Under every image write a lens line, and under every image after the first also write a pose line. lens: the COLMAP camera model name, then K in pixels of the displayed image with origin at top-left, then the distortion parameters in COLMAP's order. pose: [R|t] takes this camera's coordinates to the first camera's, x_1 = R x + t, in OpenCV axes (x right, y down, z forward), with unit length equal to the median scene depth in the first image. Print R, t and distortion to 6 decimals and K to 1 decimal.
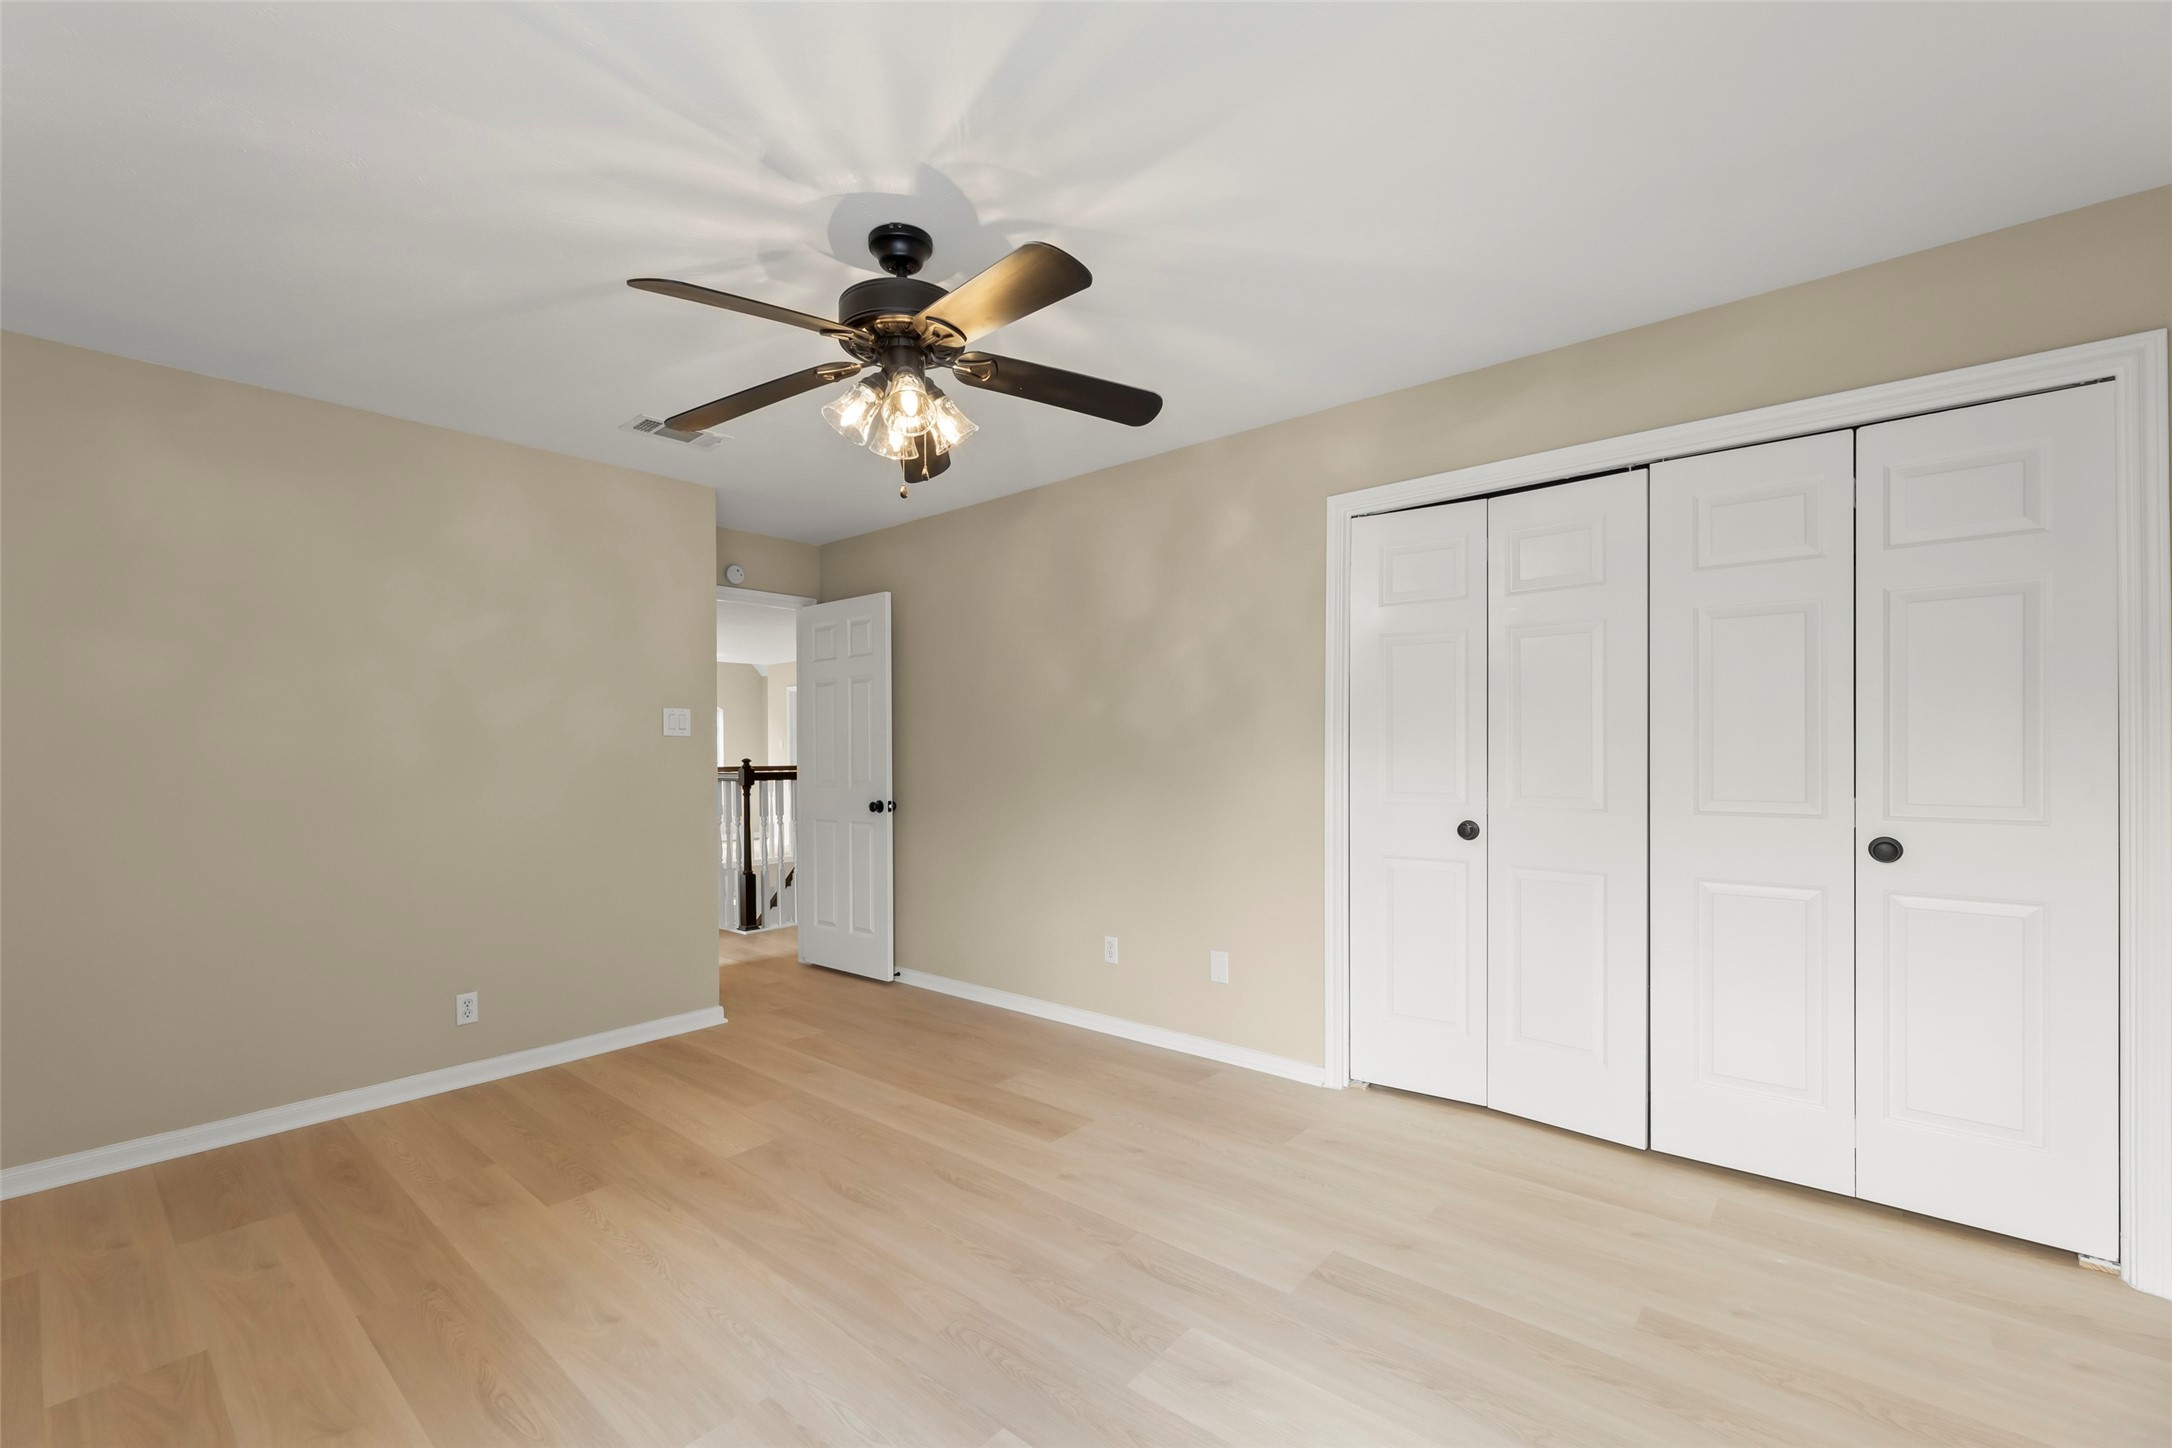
lens RADIAL K [[884.0, 0, 1083.3], [0, 884.0, 744.1], [0, 0, 1]] dist [0.001321, -0.000170]
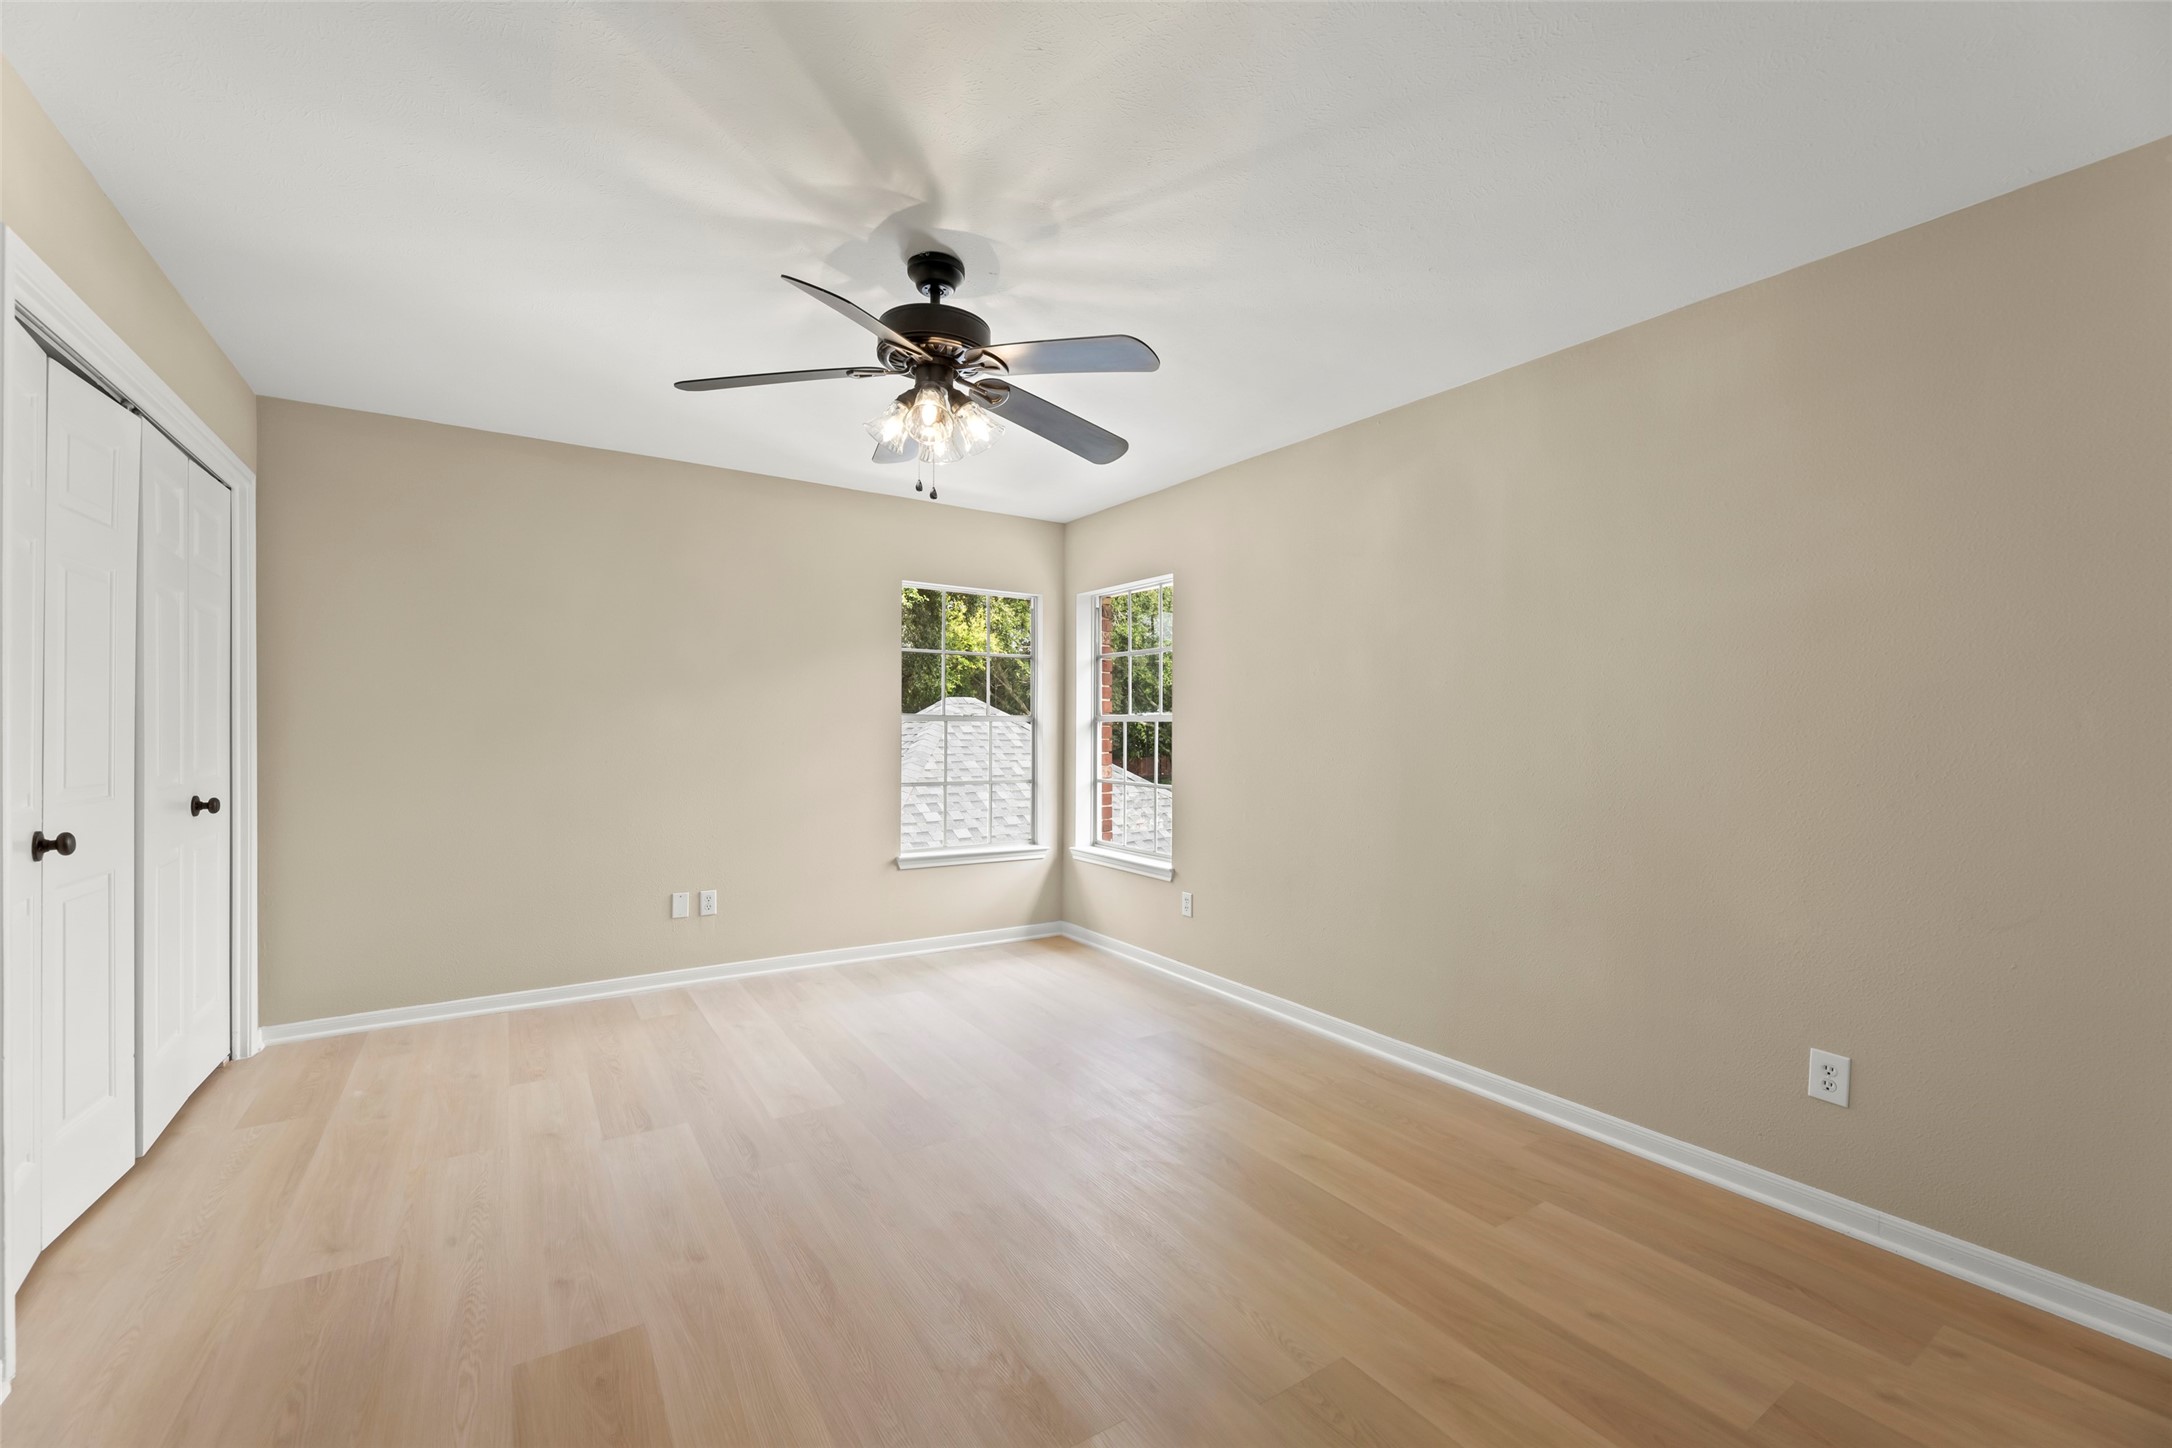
lens RADIAL K [[884.0, 0, 1072.6], [0, 884.0, 724.7], [0, 0, 1]] dist [0.001321, -0.000170]
pose [[-0.951713, 0.000085, 0.306989, -0.698149], [-0.001703, 0.999983, -0.005558, 0.015388], [-0.306984, -0.005813, -0.951697, 1.974189]]
